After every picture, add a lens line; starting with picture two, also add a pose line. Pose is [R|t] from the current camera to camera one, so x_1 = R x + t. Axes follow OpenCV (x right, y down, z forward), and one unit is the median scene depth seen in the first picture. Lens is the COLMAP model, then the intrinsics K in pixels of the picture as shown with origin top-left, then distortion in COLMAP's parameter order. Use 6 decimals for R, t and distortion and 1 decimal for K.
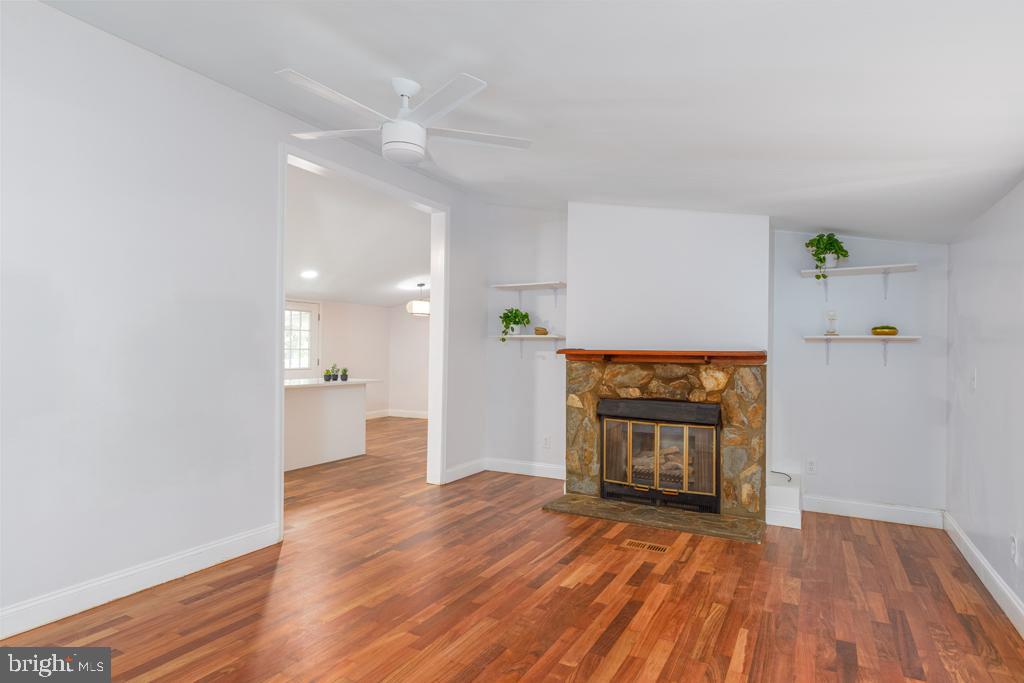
lens RADIAL K [[565.4, 0, 502.4], [0, 565.4, 346.2], [0, 0, 1]] dist [-0.004921, -0.000890]
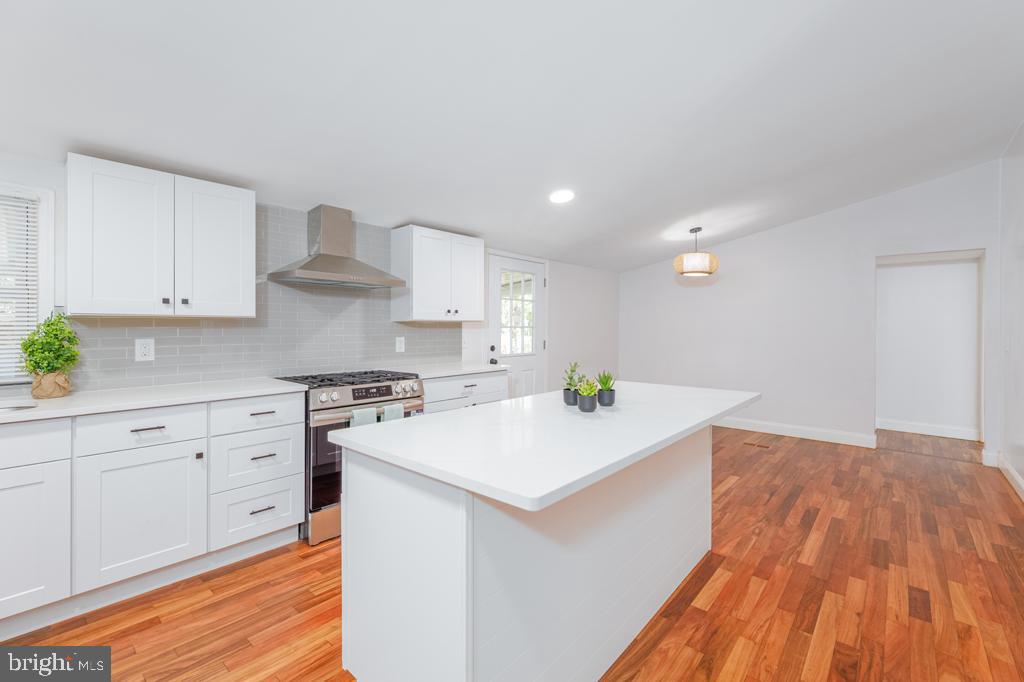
lens RADIAL K [[433.7, 0, 520.9], [0, 433.7, 323.4], [0, 0, 1]] dist [0.003029, -0.002501]
pose [[0.976750, -0.007057, -0.214264, -0.507042], [0.006653, 0.999974, -0.002606, 0.004969], [0.214277, 0.001120, 0.976772, 0.972377]]
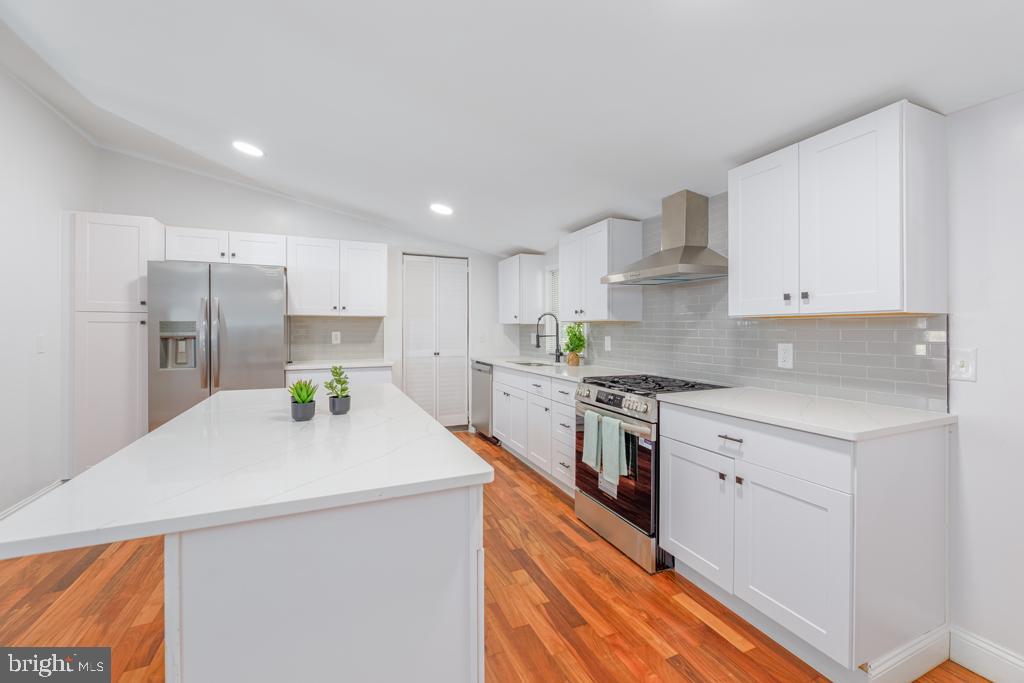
lens RADIAL K [[433.7, 0, 539.2], [0, 433.7, 328.4], [0, 0, 1]] dist [0.003029, -0.002501]
pose [[-0.570733, -0.009434, -0.821082, -0.316197], [0.002158, 0.999913, -0.012989, 0.016183], [0.821133, -0.009185, -0.570663, 1.834919]]
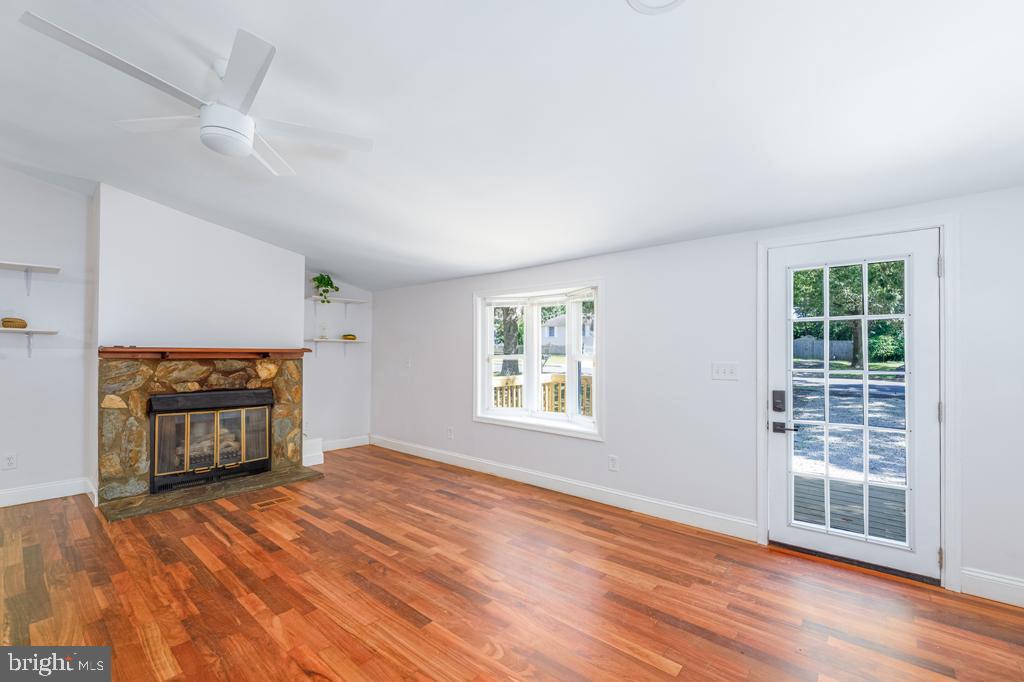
lens RADIAL K [[433.7, 0, 520.2], [0, 433.7, 345.4], [0, 0, 1]] dist [0.003029, -0.002501]
pose [[0.186332, 0.007185, 0.982461, -0.516555], [-0.012986, 0.999904, -0.004850, -0.002012], [-0.982401, -0.011854, 0.186408, 0.234026]]
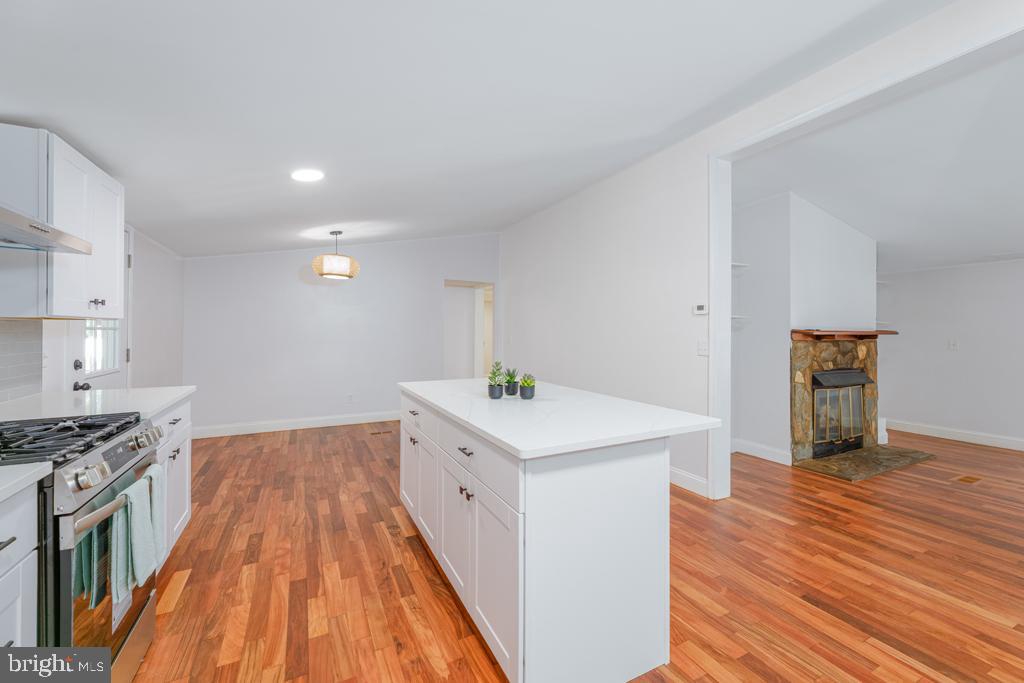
lens RADIAL K [[433.7, 0, 531.3], [0, 433.7, 336.3], [0, 0, 1]] dist [0.003029, -0.002501]
pose [[0.541524, -0.013951, 0.840570, -0.972737], [-0.007857, 0.999735, 0.021654, 0.004165], [-0.840649, -0.018331, 0.541270, 1.117481]]
